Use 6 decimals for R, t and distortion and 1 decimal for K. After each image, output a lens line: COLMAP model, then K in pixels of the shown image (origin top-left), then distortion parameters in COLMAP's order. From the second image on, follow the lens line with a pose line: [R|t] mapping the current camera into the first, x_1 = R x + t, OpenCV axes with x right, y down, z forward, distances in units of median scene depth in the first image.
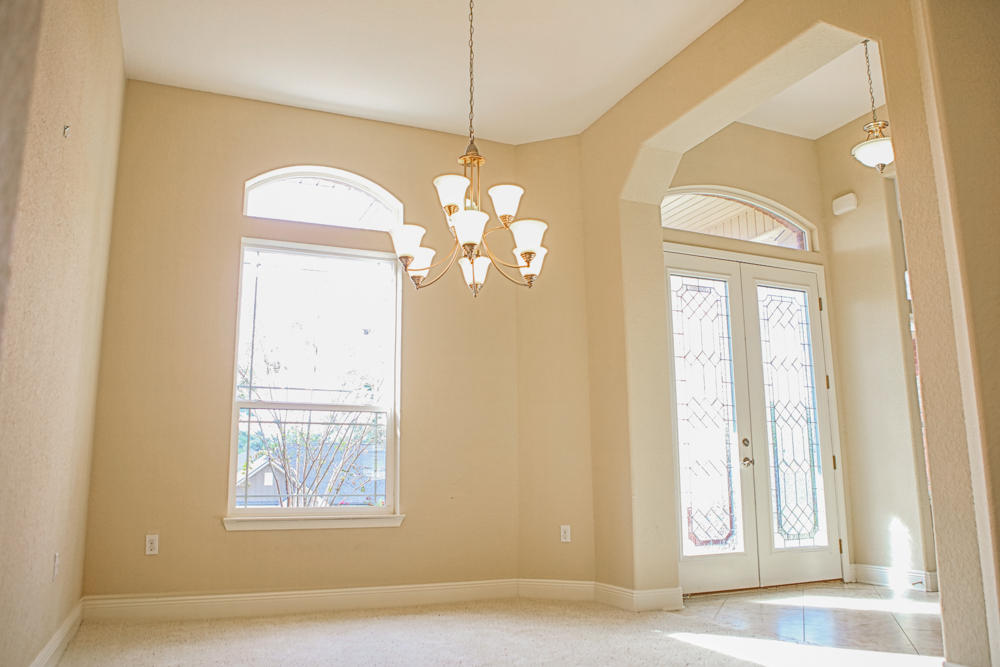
lens RADIAL K [[750.9, 0, 500.1], [0, 750.9, 334.7], [0, 0, 1]] dist [-0.055728, 0.014793]
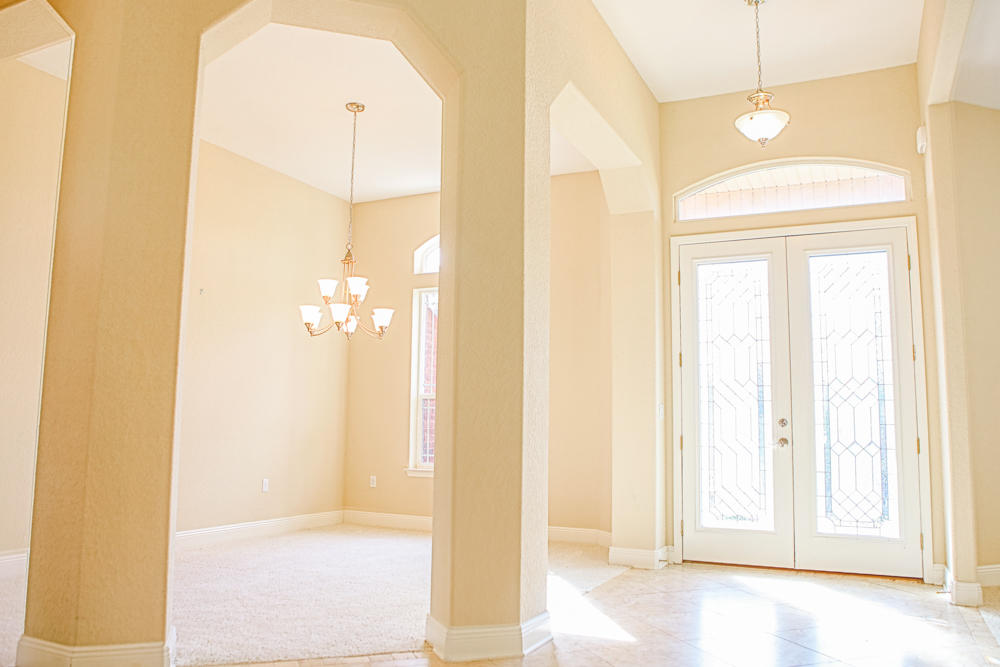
lens RADIAL K [[750.9, 0, 501.5], [0, 750.9, 333.9], [0, 0, 1]] dist [-0.055728, 0.014793]
pose [[0.676093, -0.077699, -0.732708, 0.792511], [0.108232, 0.994110, -0.005550, -0.006333], [0.728824, -0.075550, 0.680521, 0.067514]]
